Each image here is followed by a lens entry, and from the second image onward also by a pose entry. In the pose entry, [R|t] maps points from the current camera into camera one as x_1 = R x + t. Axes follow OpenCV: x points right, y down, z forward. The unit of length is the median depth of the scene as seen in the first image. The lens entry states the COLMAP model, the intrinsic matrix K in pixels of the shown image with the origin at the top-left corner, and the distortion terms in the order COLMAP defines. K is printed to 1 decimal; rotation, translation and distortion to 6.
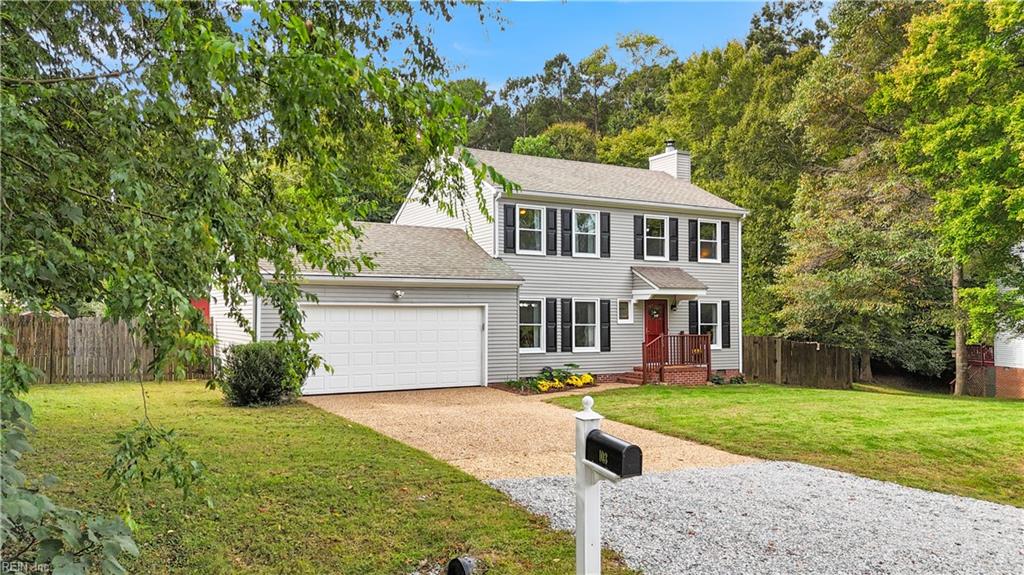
lens RADIAL K [[759.0, 0, 480.2], [0, 759.0, 301.2], [0, 0, 1]] dist [0.012710, 0.000596]
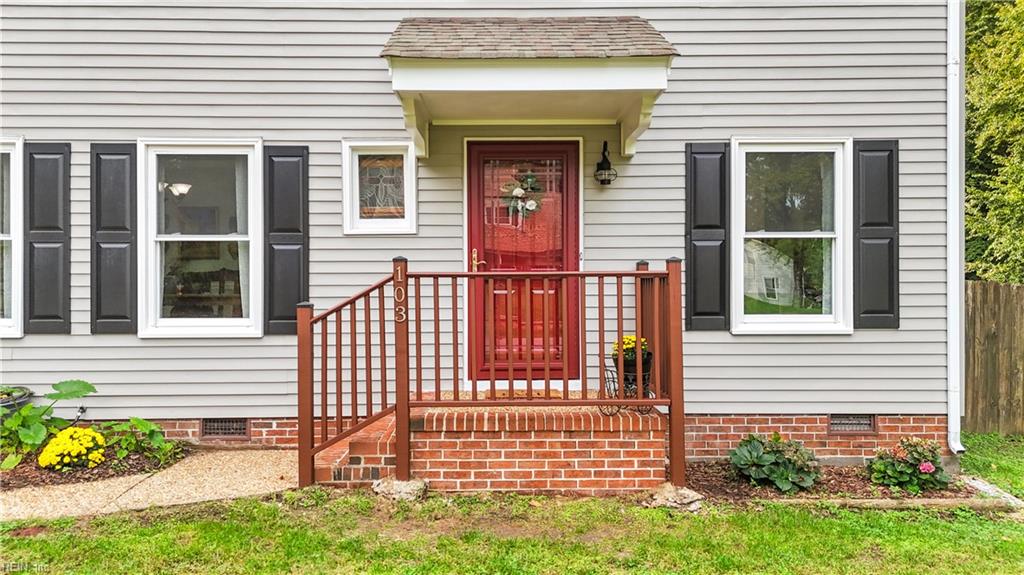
lens RADIAL K [[755.2, 0, 512.0], [0, 755.2, 287.5], [0, 0, 1]] dist [0.046011, -0.001257]
pose [[0.894290, -0.003587, -0.447474, 0.358496], [0.016481, 0.999553, 0.024925, 0.043382], [0.447184, -0.029665, 0.893950, 0.789043]]
